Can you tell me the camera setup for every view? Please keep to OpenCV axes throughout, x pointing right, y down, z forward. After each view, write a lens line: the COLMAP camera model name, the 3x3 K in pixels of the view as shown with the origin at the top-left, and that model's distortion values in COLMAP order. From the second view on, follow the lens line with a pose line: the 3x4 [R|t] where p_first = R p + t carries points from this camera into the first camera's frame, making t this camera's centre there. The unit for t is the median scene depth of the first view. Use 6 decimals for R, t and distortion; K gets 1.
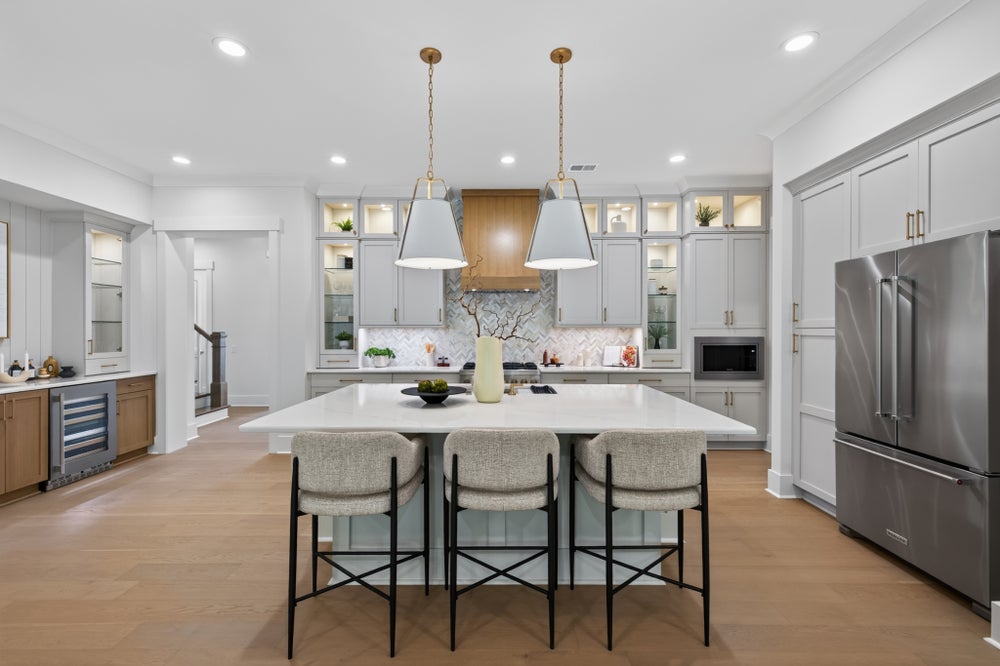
lens RADIAL K [[422.3, 0, 498.6], [0, 422.3, 333.9], [0, 0, 1]] dist [0.009189, -0.001978]
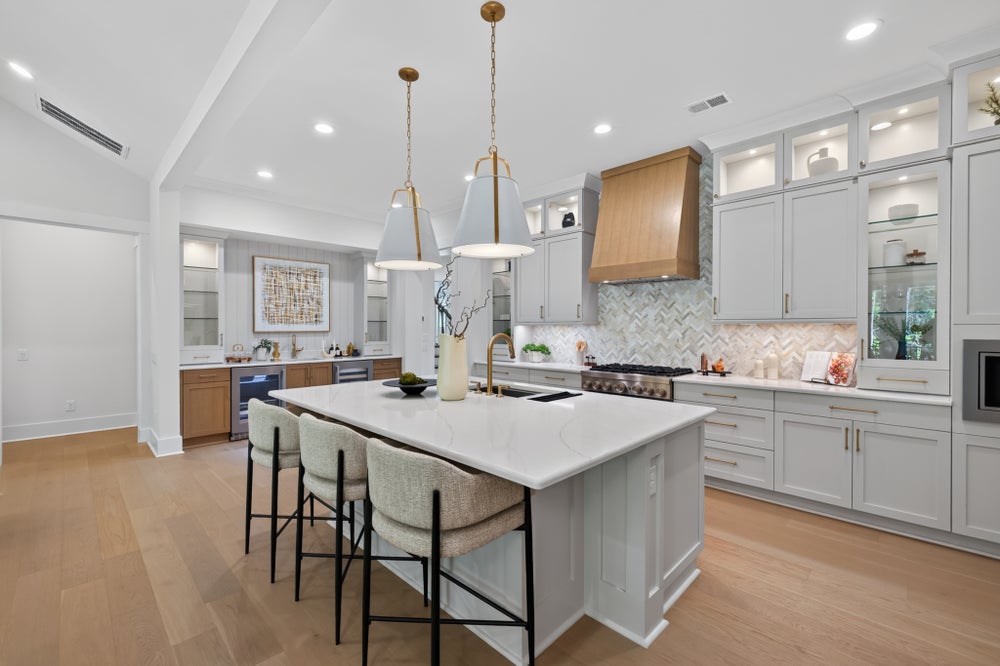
lens RADIAL K [[422.3, 0, 504.6], [0, 422.3, 329.7], [0, 0, 1]] dist [0.009189, -0.001978]
pose [[0.718744, 0.005601, -0.695253, 0.399451], [-0.006806, 0.999976, 0.001019, -0.002647], [0.695242, 0.004000, 0.718765, 0.206763]]
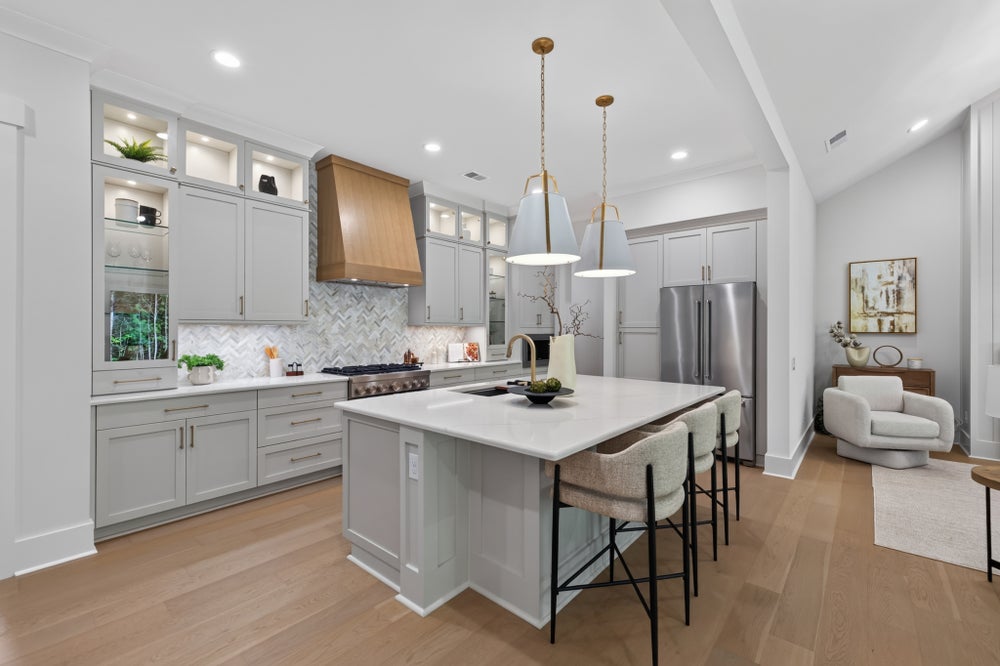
lens RADIAL K [[422.3, 0, 505.6], [0, 422.3, 321.0], [0, 0, 1]] dist [0.009189, -0.001978]
pose [[0.640093, 0.016931, 0.768111, -0.497408], [0.006420, 0.999604, -0.027384, 0.002249], [-0.768271, 0.022459, 0.639731, 0.233257]]
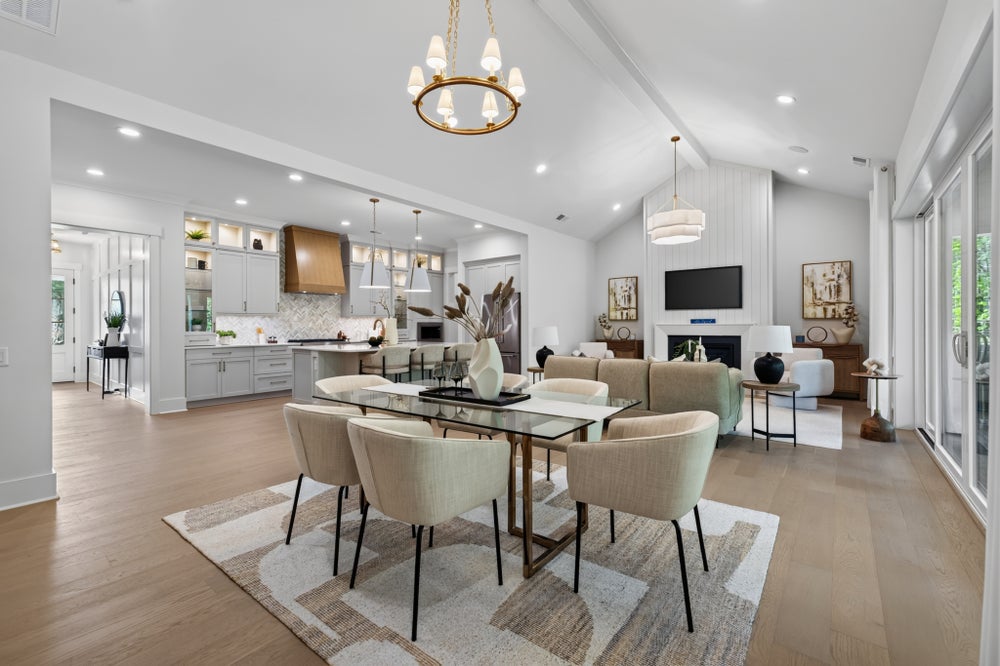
lens RADIAL K [[422.3, 0, 509.0], [0, 422.3, 317.3], [0, 0, 1]] dist [0.009189, -0.001978]
pose [[0.606957, 0.012601, 0.794635, -0.827476], [0.012606, 0.999596, -0.025480, 0.038614], [-0.794635, 0.025483, 0.606553, -0.539816]]
